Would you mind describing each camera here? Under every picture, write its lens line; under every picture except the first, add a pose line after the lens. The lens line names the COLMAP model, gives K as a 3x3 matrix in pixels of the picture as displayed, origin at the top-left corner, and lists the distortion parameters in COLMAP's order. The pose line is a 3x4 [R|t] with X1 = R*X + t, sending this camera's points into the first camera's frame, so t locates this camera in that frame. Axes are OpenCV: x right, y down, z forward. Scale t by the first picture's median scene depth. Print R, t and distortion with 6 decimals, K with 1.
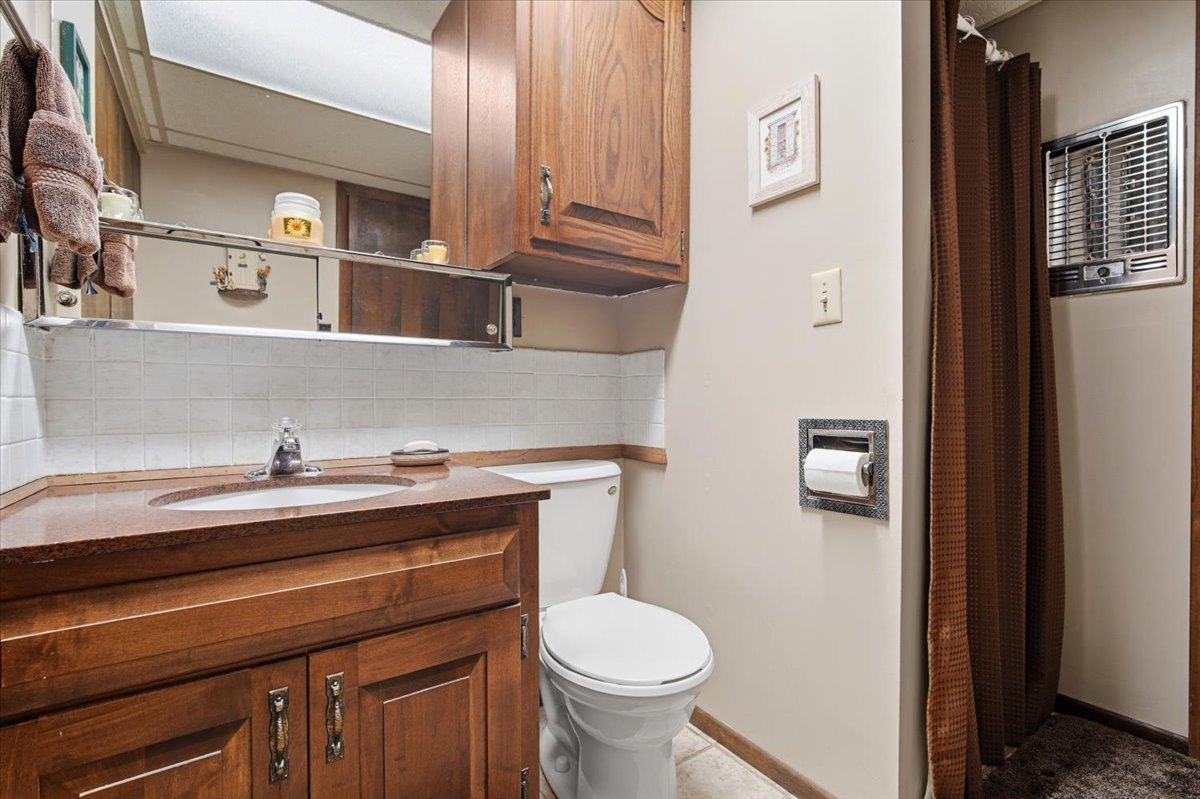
lens RADIAL K [[545.5, 0, 598.8], [0, 545.5, 402.9], [0, 0, 1]] dist [-0.003814, -0.000640]
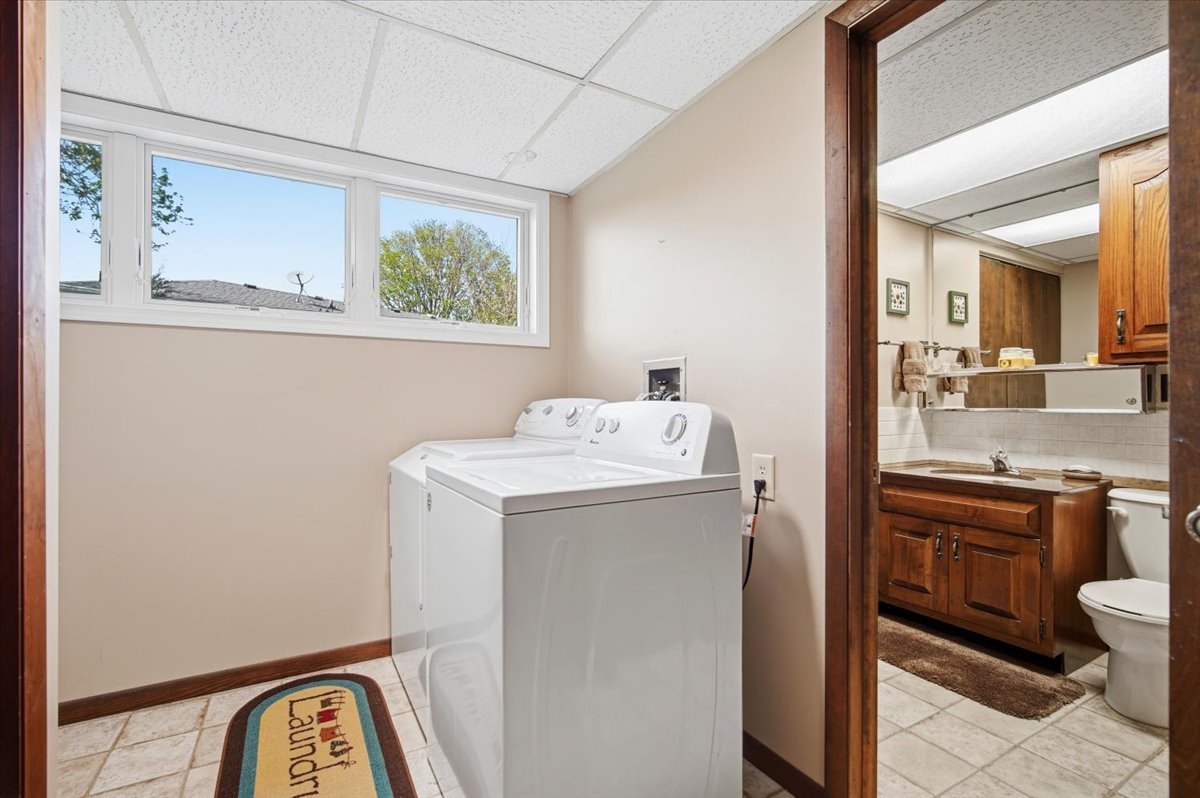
lens RADIAL K [[545.5, 0, 599.3], [0, 545.5, 402.3], [0, 0, 1]] dist [-0.003814, -0.000640]
pose [[-0.080789, 0.002268, -0.996729, 2.181275], [-0.005793, 0.999979, 0.002745, -0.183912], [0.996714, 0.005996, -0.080774, -0.598299]]
